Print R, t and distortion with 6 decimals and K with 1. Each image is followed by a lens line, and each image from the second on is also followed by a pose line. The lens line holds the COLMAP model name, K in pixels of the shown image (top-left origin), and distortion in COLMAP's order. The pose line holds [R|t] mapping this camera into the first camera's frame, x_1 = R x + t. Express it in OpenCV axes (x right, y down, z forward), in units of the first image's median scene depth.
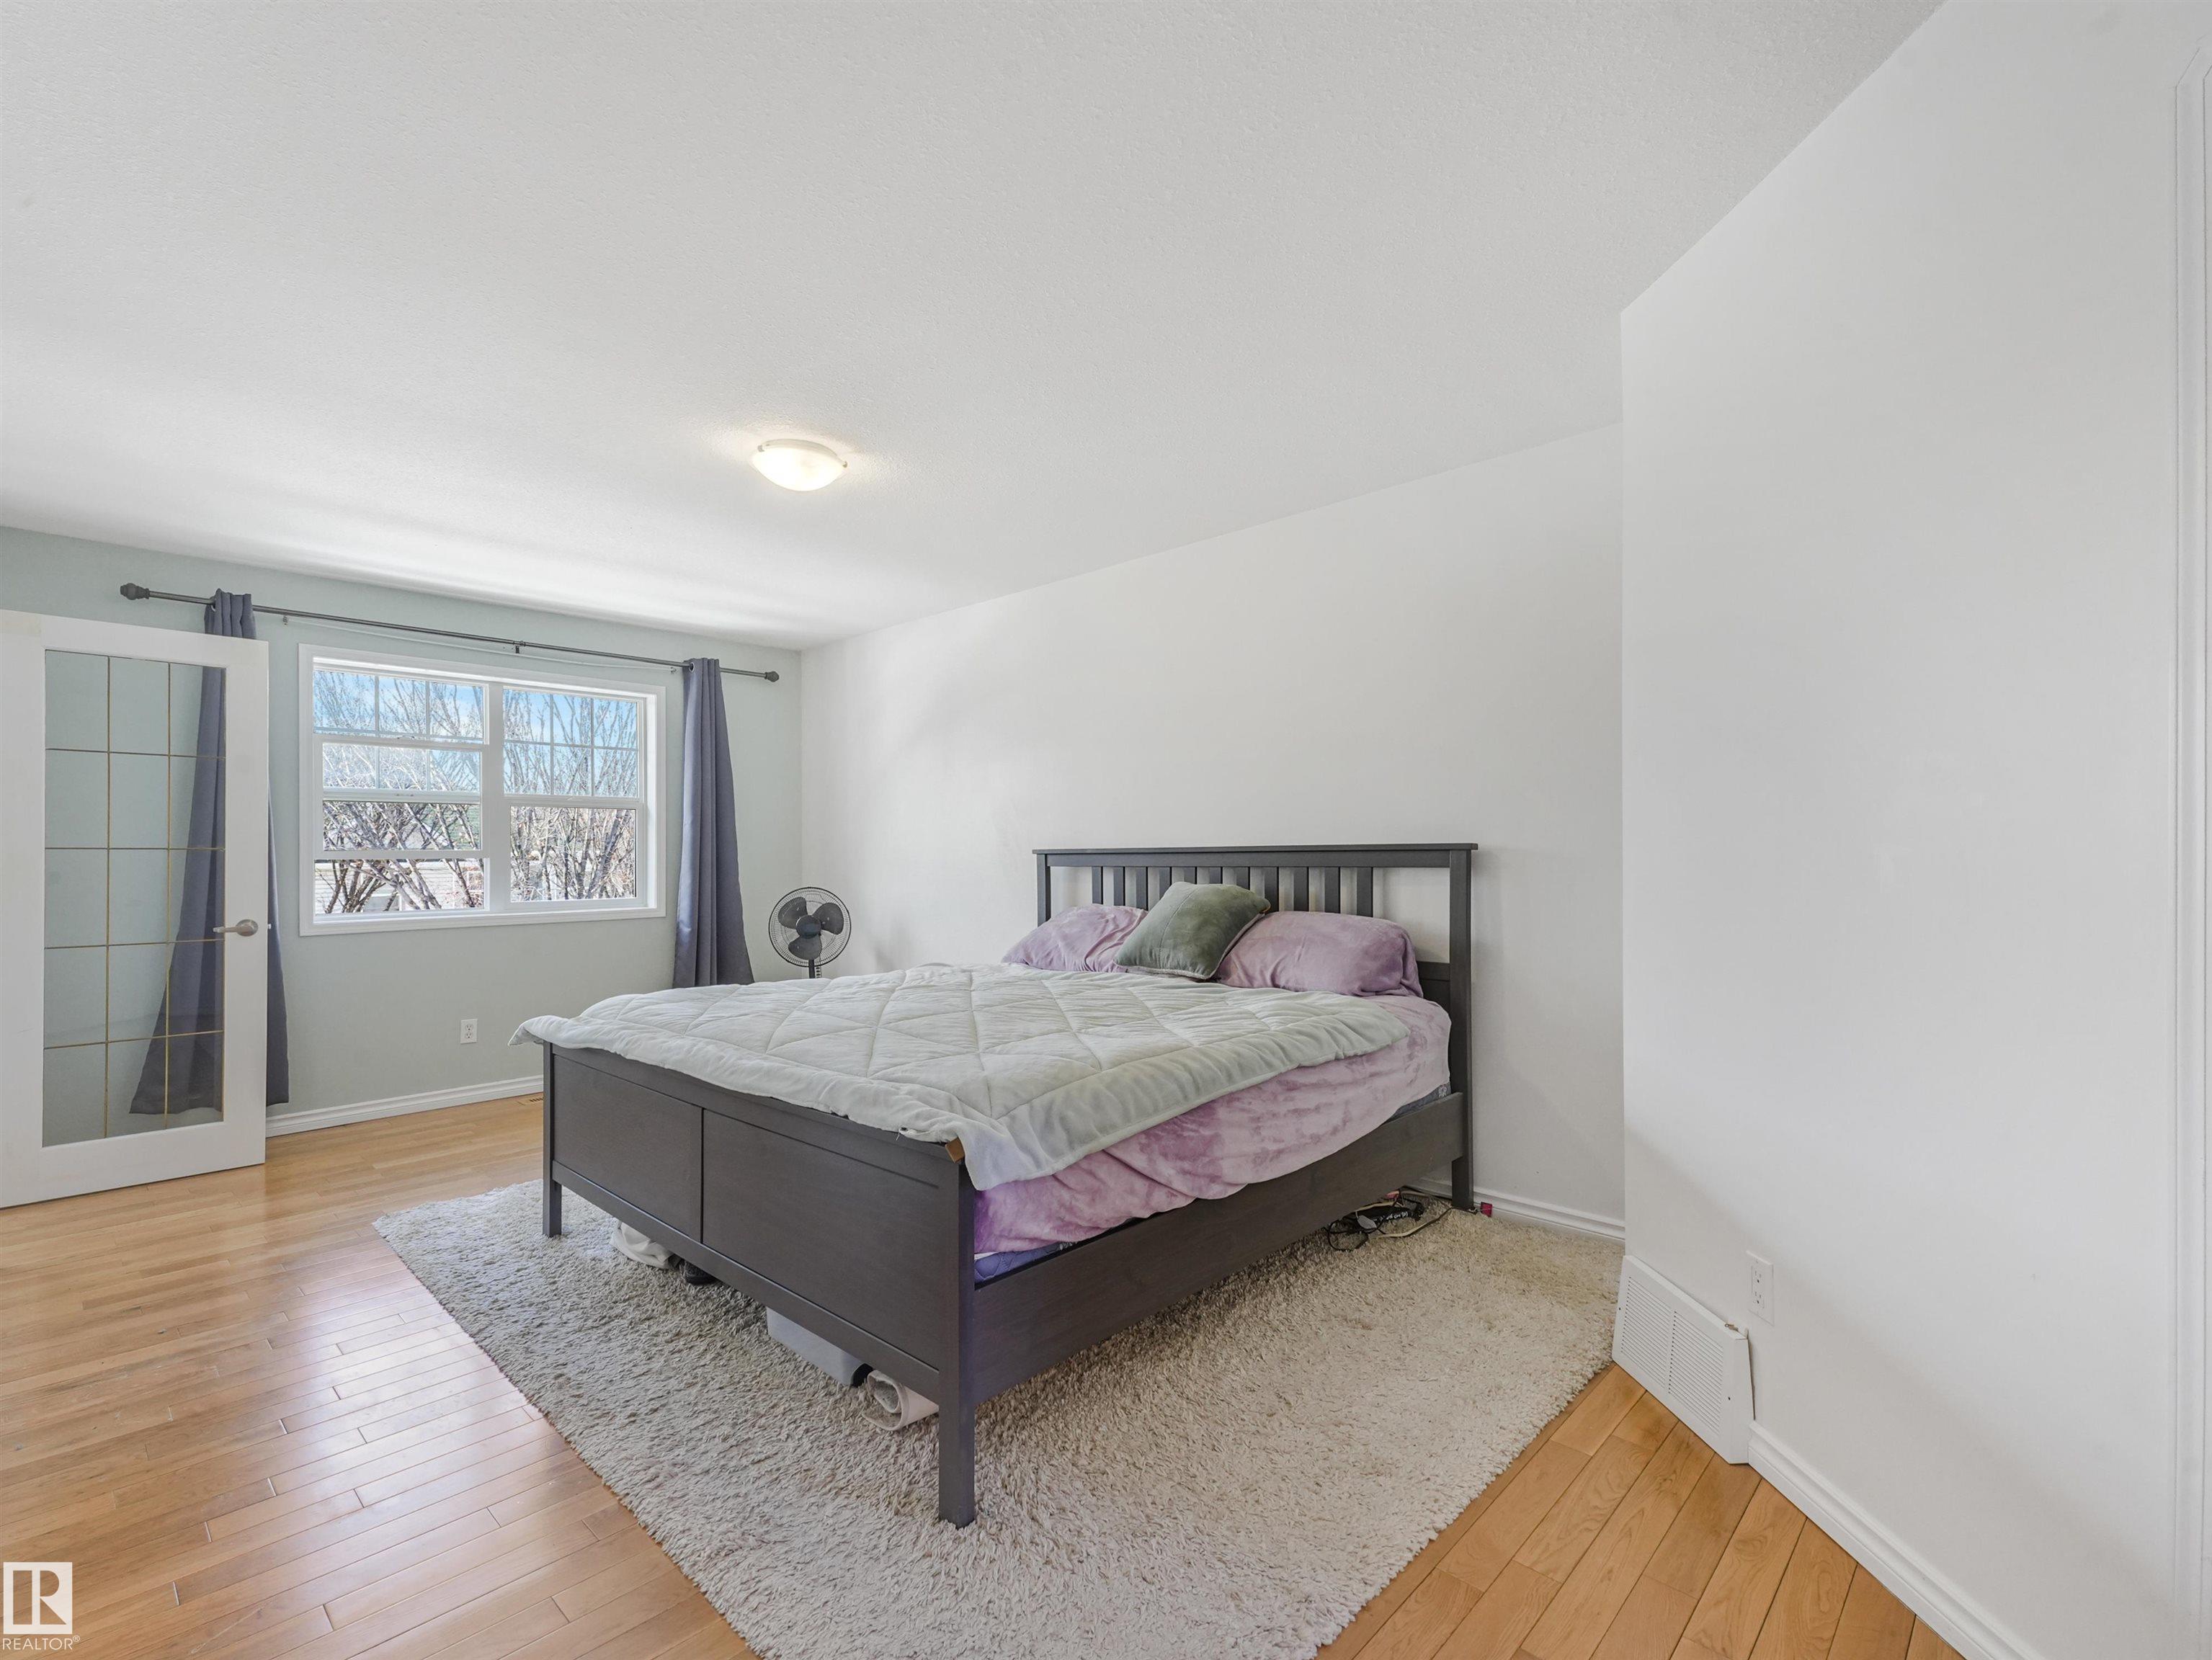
lens RADIAL K [[1039.1, 0, 1099.6], [0, 1039.1, 843.0], [0, 0, 1]] dist [0.034577, -0.002758]
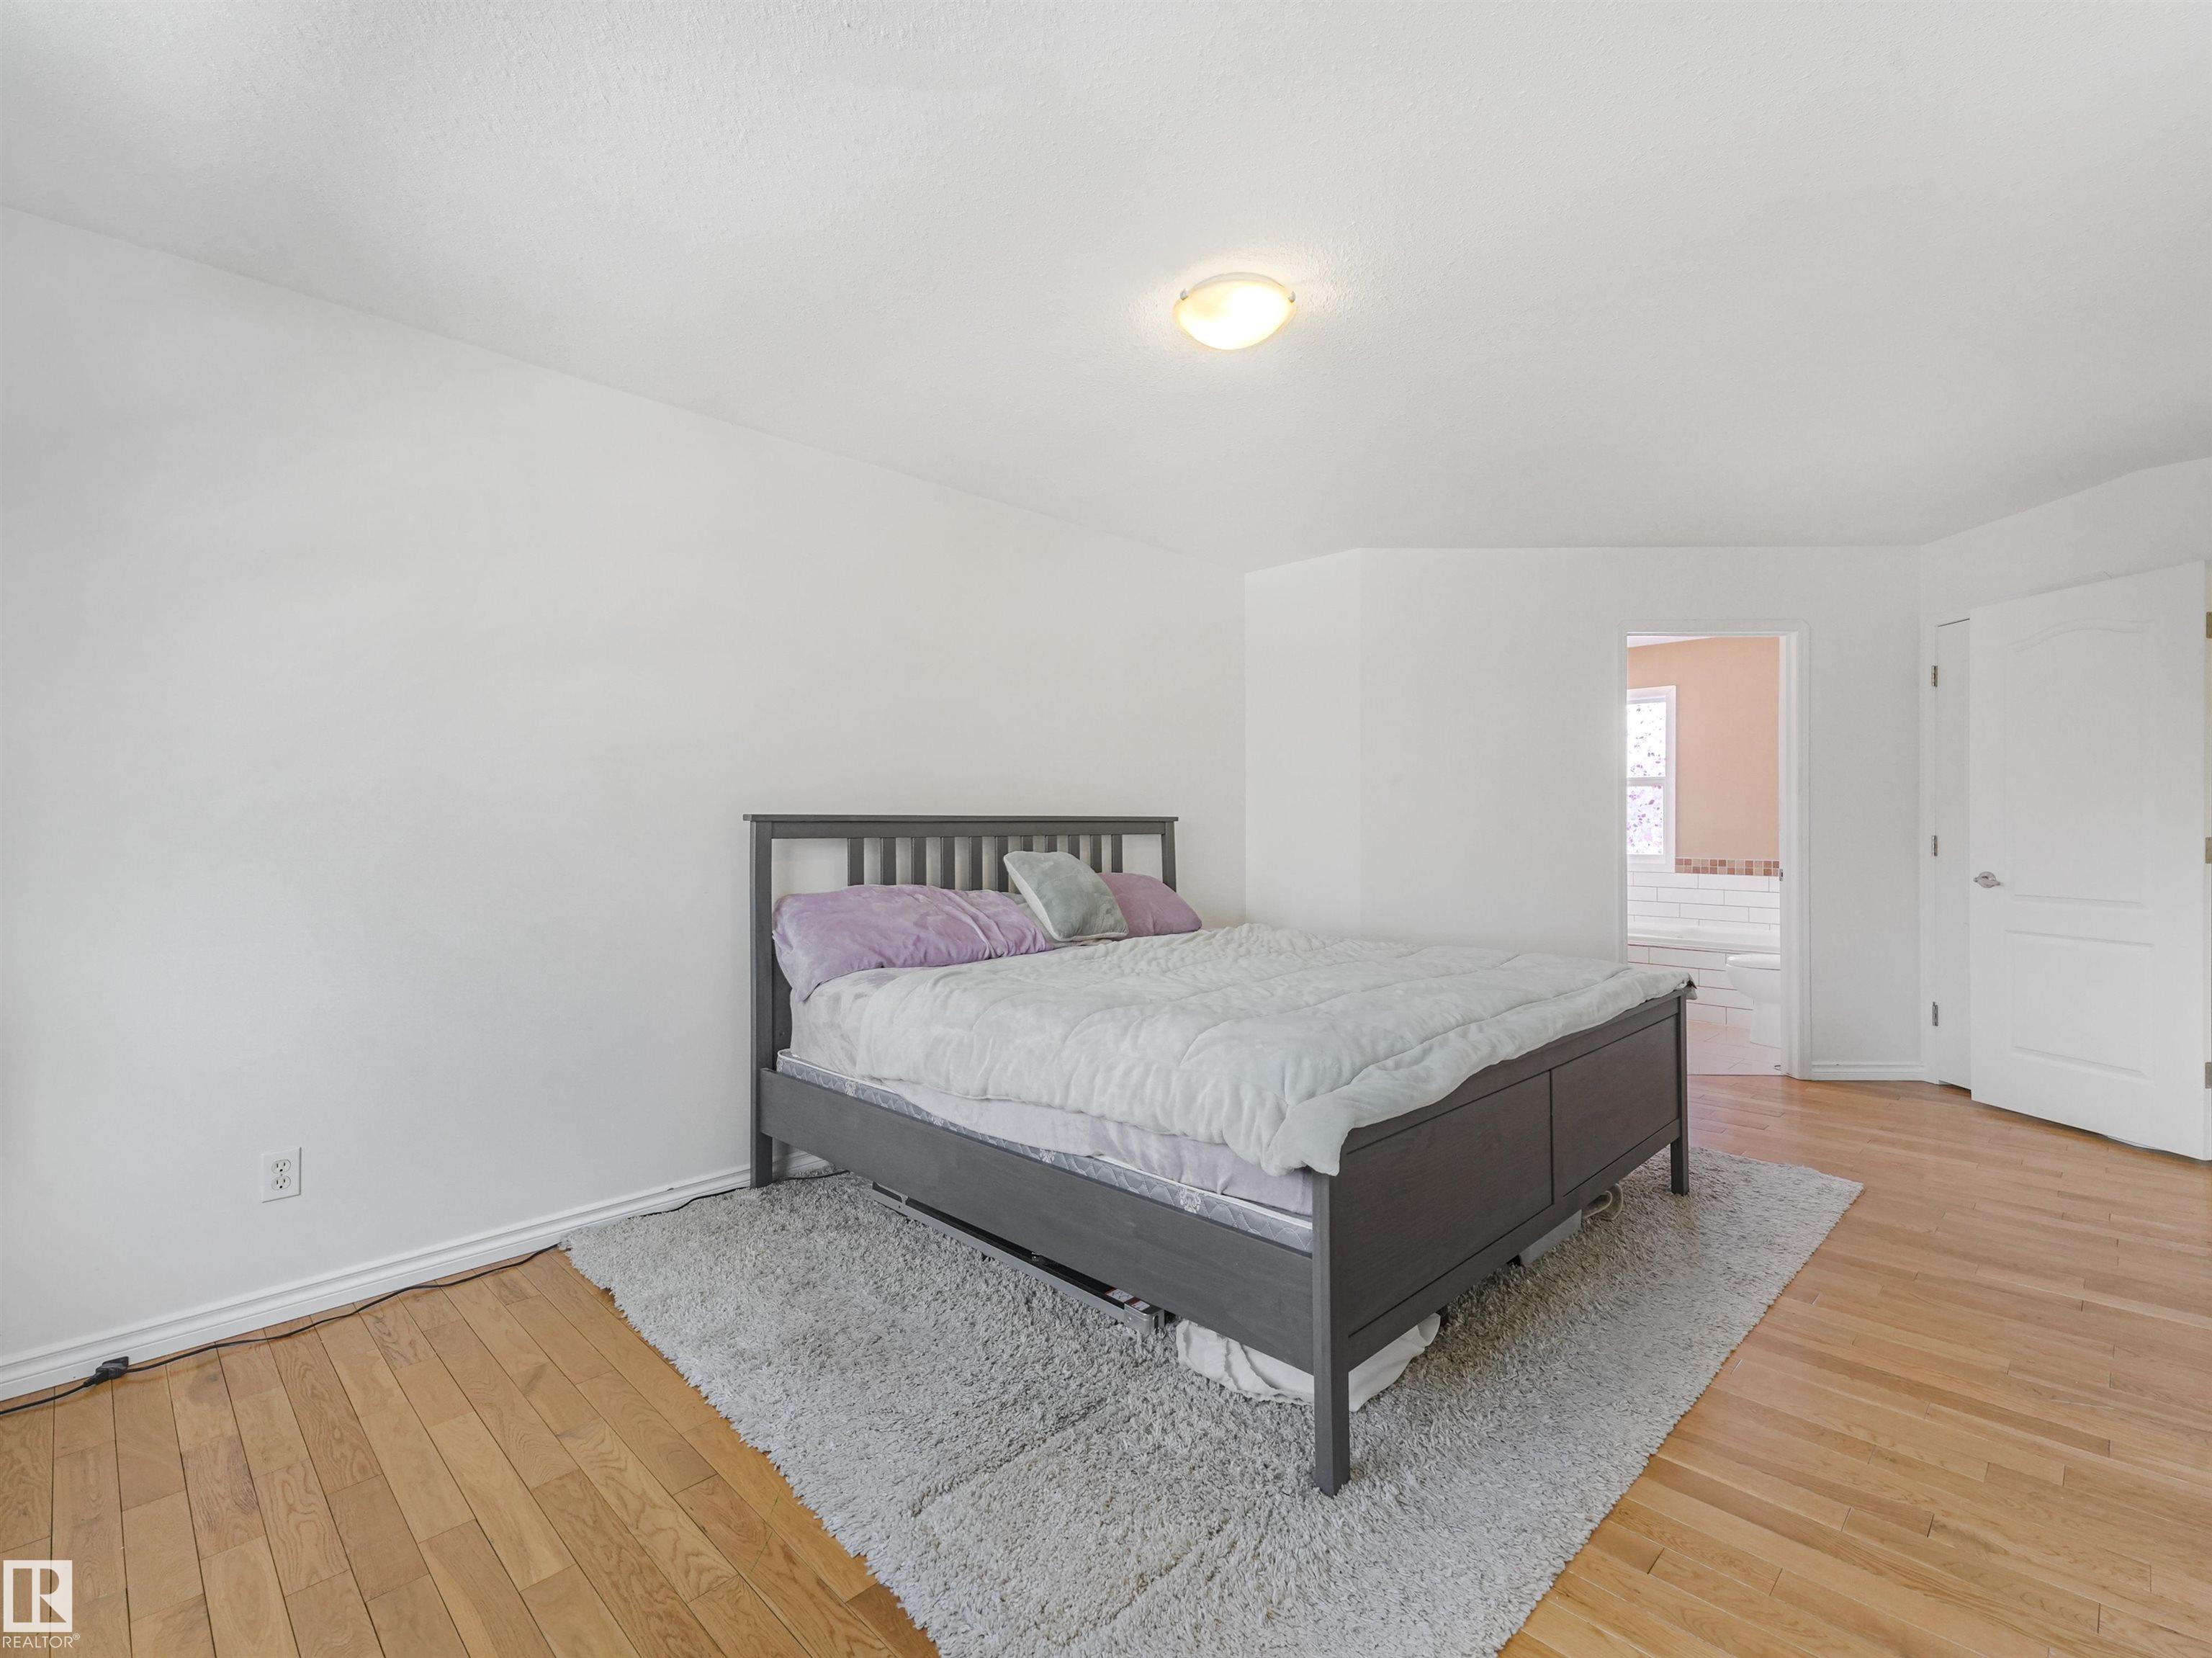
lens RADIAL K [[1039.2, 0, 1130.2], [0, 1039.2, 836.1], [0, 0, 1]] dist [0.034577, -0.002758]
pose [[-0.009898, -0.004952, 0.999939, -0.789530], [-0.007609, 0.999959, 0.004877, 0.016303], [-0.999922, -0.007561, -0.009935, 0.809974]]
